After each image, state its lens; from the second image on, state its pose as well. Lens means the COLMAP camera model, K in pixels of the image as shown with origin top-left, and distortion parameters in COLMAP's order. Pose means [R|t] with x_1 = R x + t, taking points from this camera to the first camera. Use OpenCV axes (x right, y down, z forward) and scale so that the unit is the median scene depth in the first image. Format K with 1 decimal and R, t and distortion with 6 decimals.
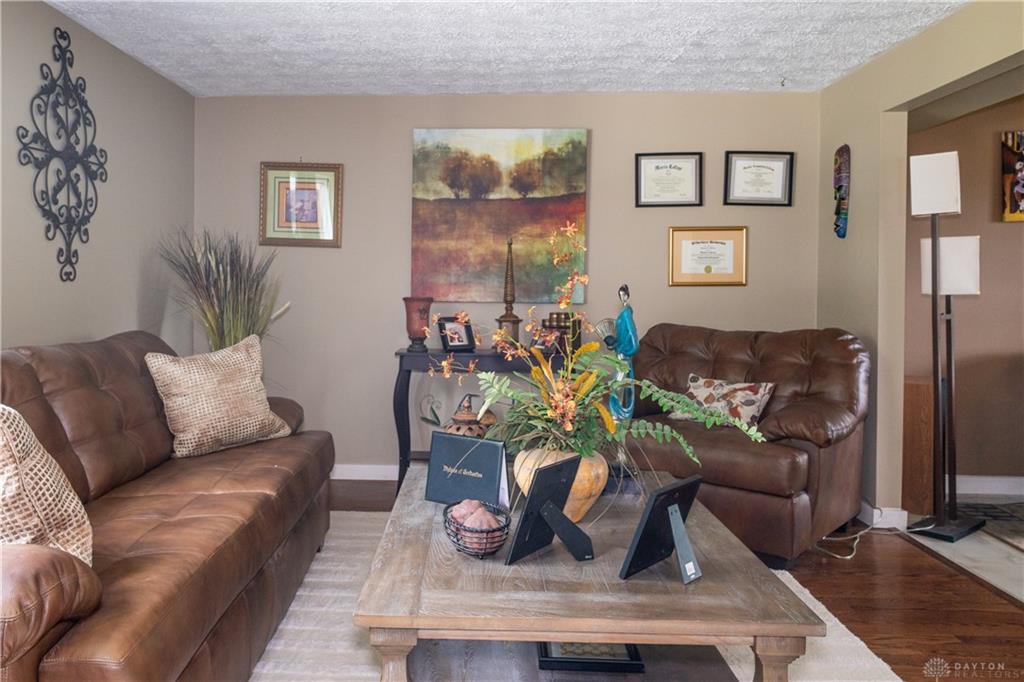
lens RADIAL K [[792.4, 0, 431.8], [0, 792.4, 297.4], [0, 0, 1]] dist [0.000475, 0.001459]
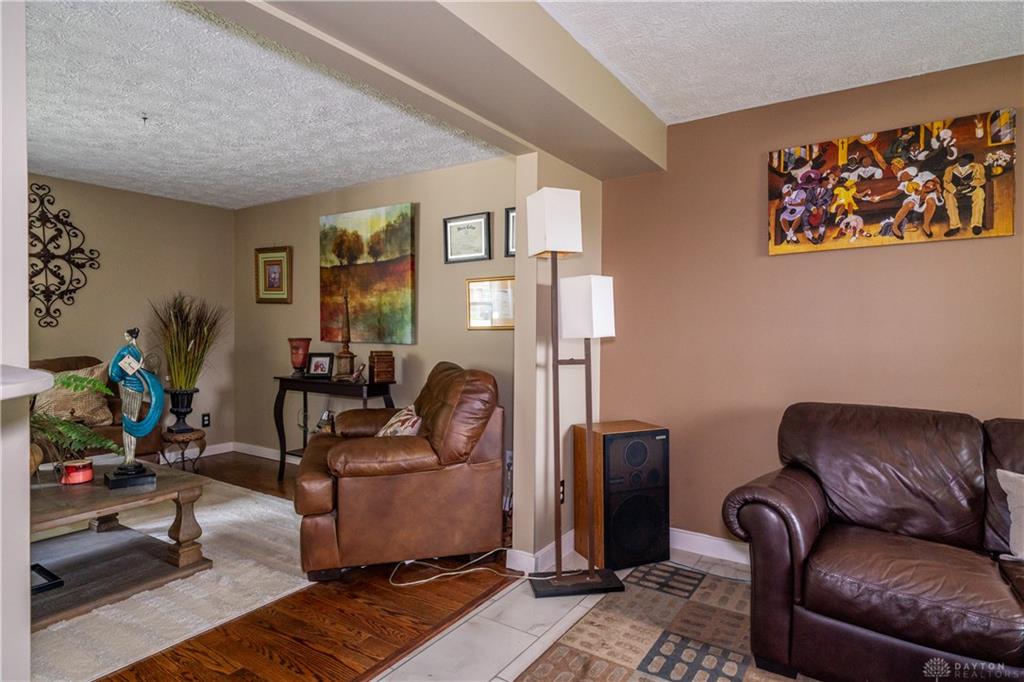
lens RADIAL K [[568.6, 0, 512.0], [0, 568.6, 341.0], [0, 0, 1]] dist [0.000335, 0.001331]
pose [[0.861934, 0.009217, -0.506936, 0.778676], [-0.008770, 0.999956, 0.003269, -0.001477], [0.506944, 0.001629, 0.861977, 0.315111]]
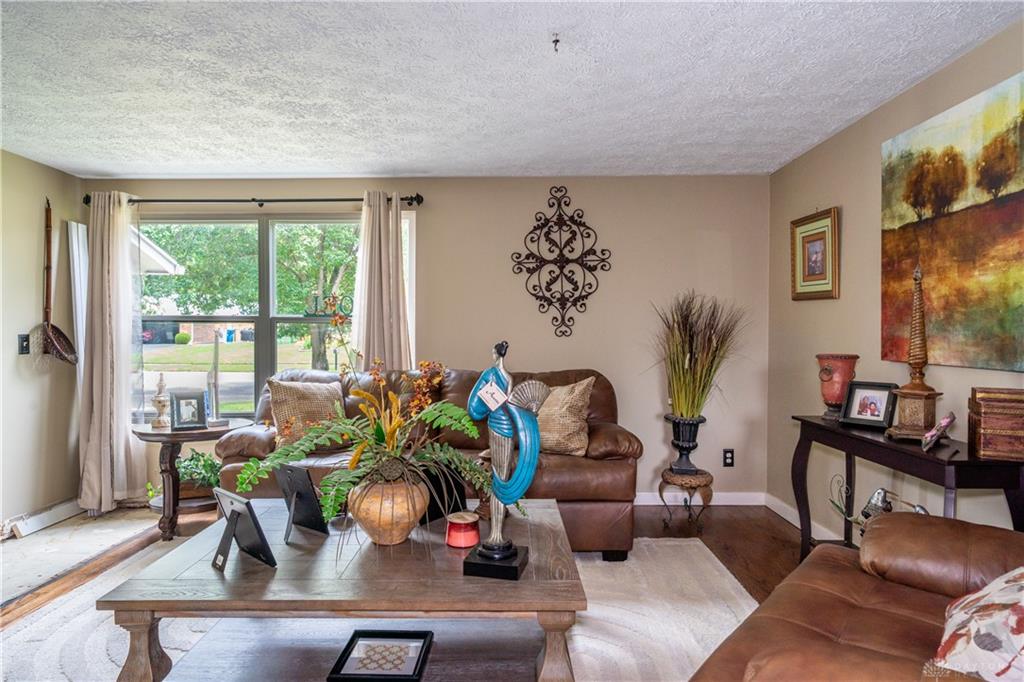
lens RADIAL K [[585.9, 0, 512.0], [0, 585.9, 341.0], [0, 0, 1]] dist [0.004610, -0.000281]
pose [[0.046407, 0.007885, -0.998891, 0.553970], [-0.015494, 0.999854, 0.007173, -0.012814], [0.998802, 0.015144, 0.046523, 0.608435]]
